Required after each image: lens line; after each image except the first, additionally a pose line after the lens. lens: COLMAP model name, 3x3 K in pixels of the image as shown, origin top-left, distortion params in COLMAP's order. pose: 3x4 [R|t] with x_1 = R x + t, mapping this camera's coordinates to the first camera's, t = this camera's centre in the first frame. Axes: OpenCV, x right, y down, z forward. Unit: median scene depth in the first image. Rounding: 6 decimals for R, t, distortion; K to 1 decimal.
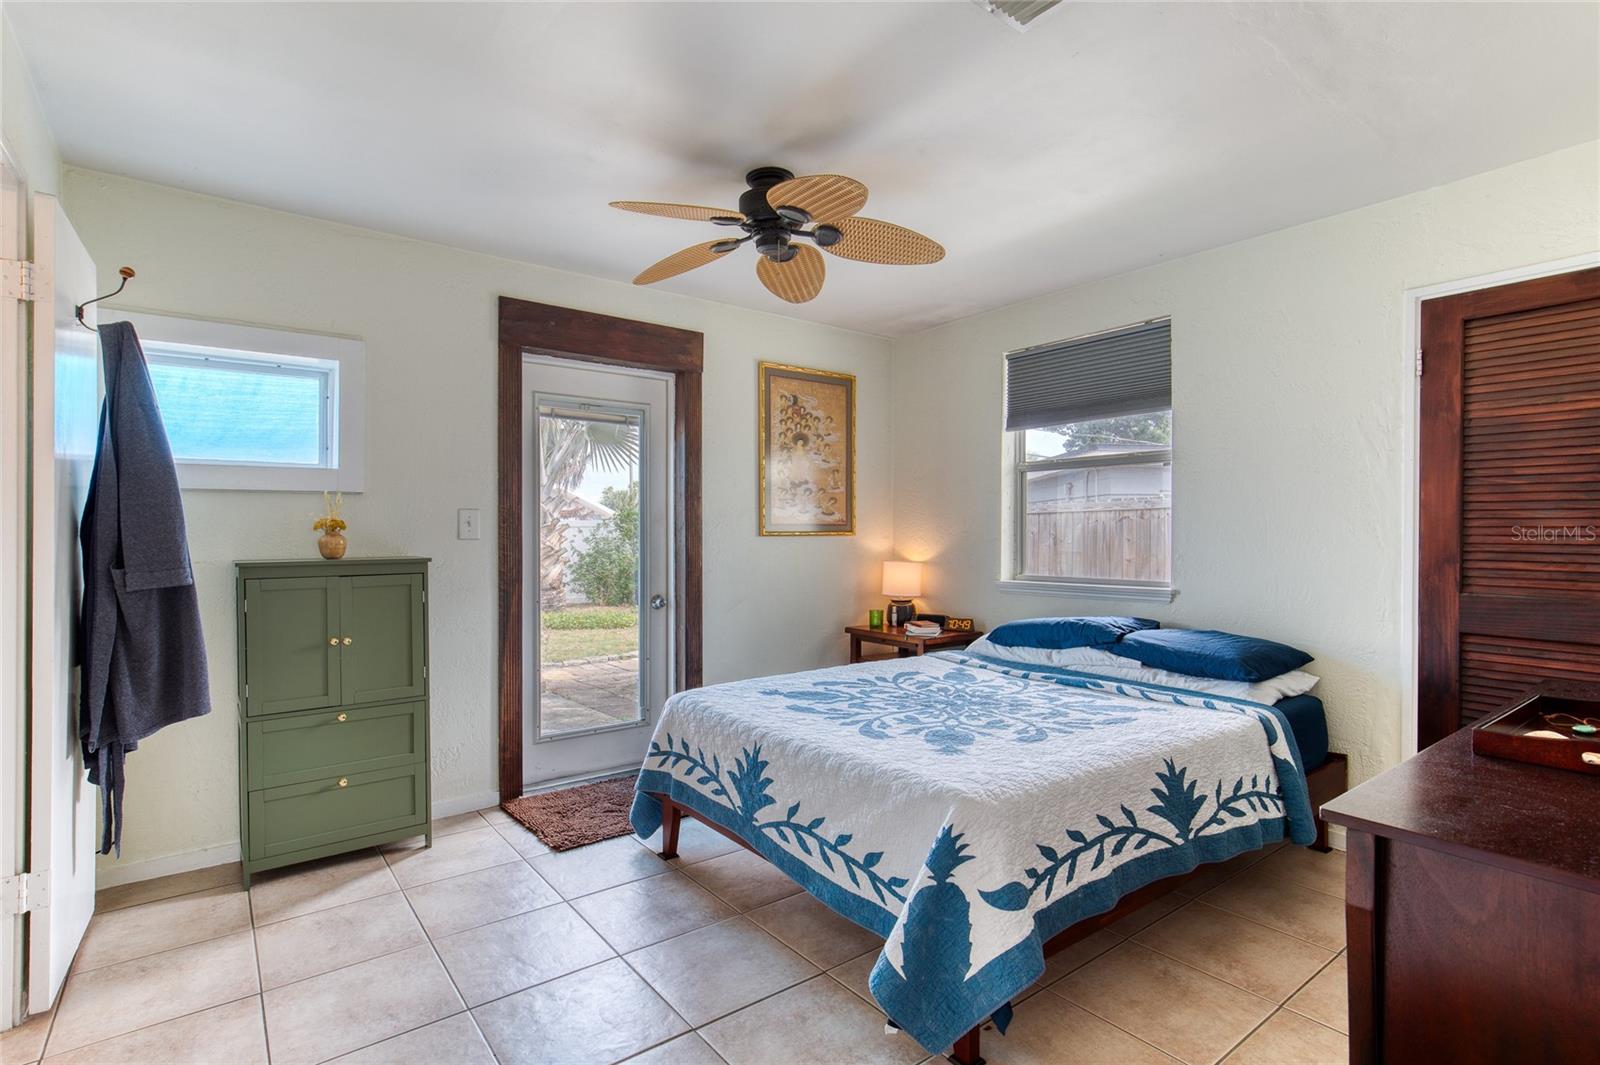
lens RADIAL K [[761.6, 0, 788.5], [0, 761.6, 532.7], [0, 0, 1]] dist [0.003638, 0.000633]
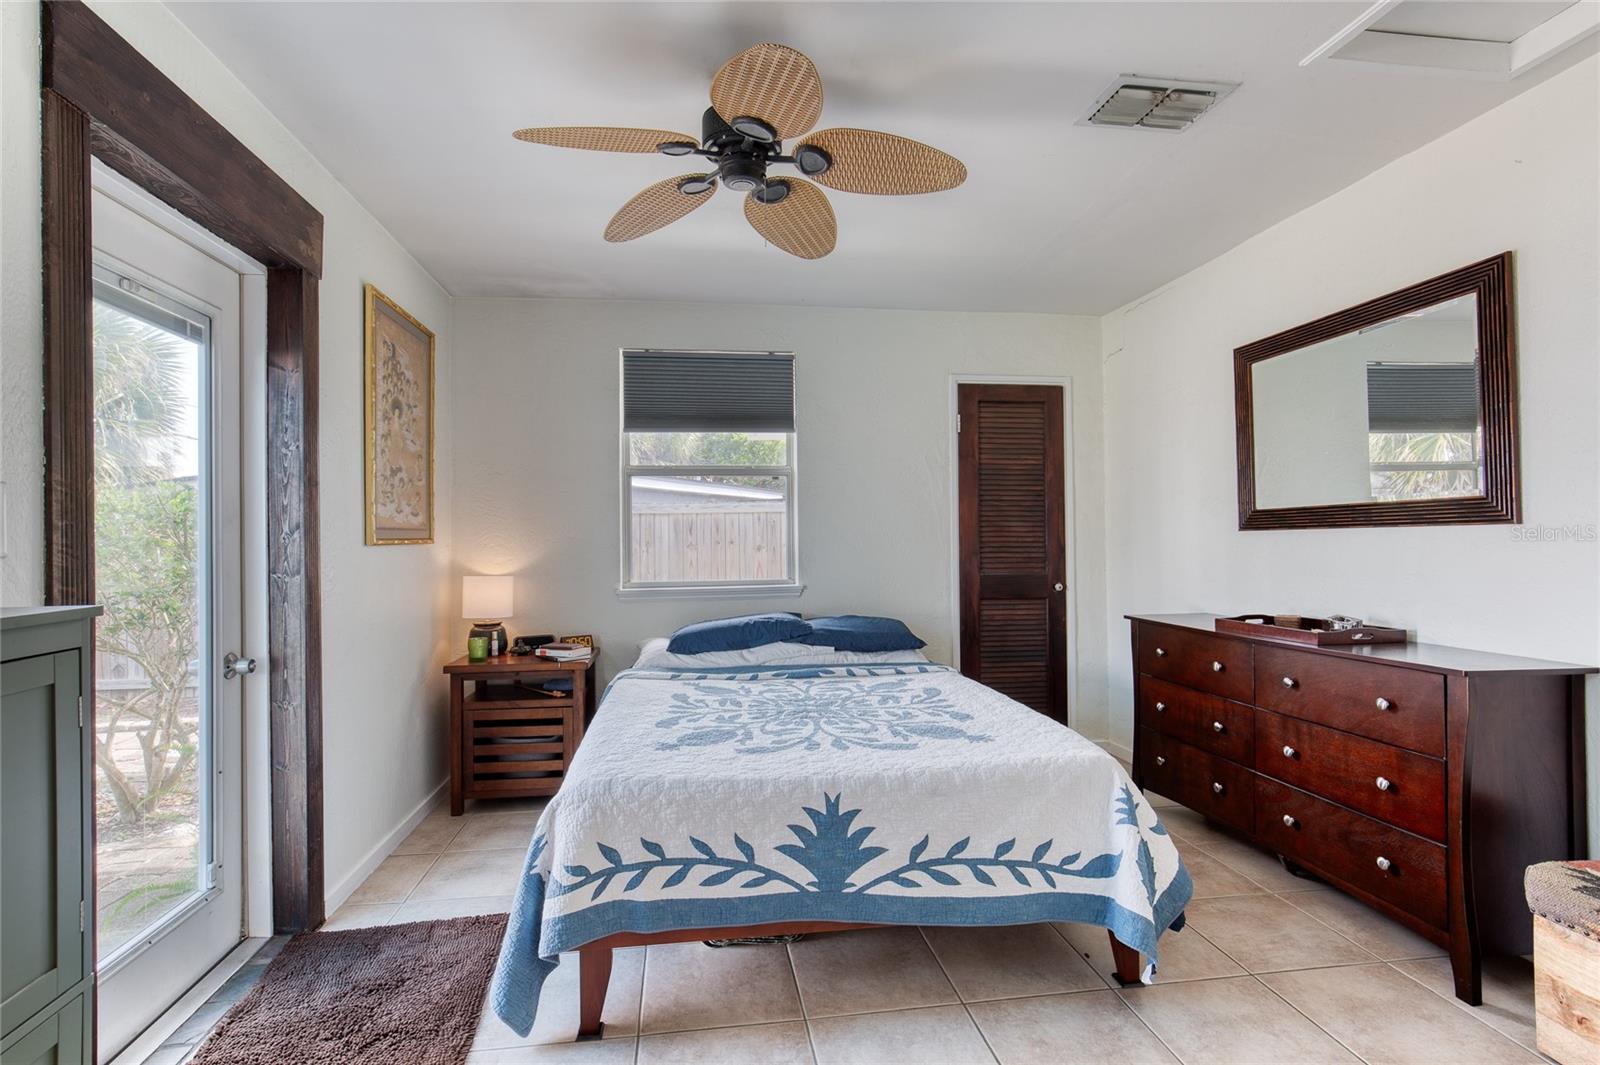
lens RADIAL K [[761.6, 0, 790.9], [0, 761.6, 530.7], [0, 0, 1]] dist [0.003638, 0.000633]
pose [[0.501184, 0.002090, 0.865338, -0.681555], [0.009732, 0.999920, -0.008051, -0.000272], [-0.865286, 0.012457, 0.501123, 0.551031]]
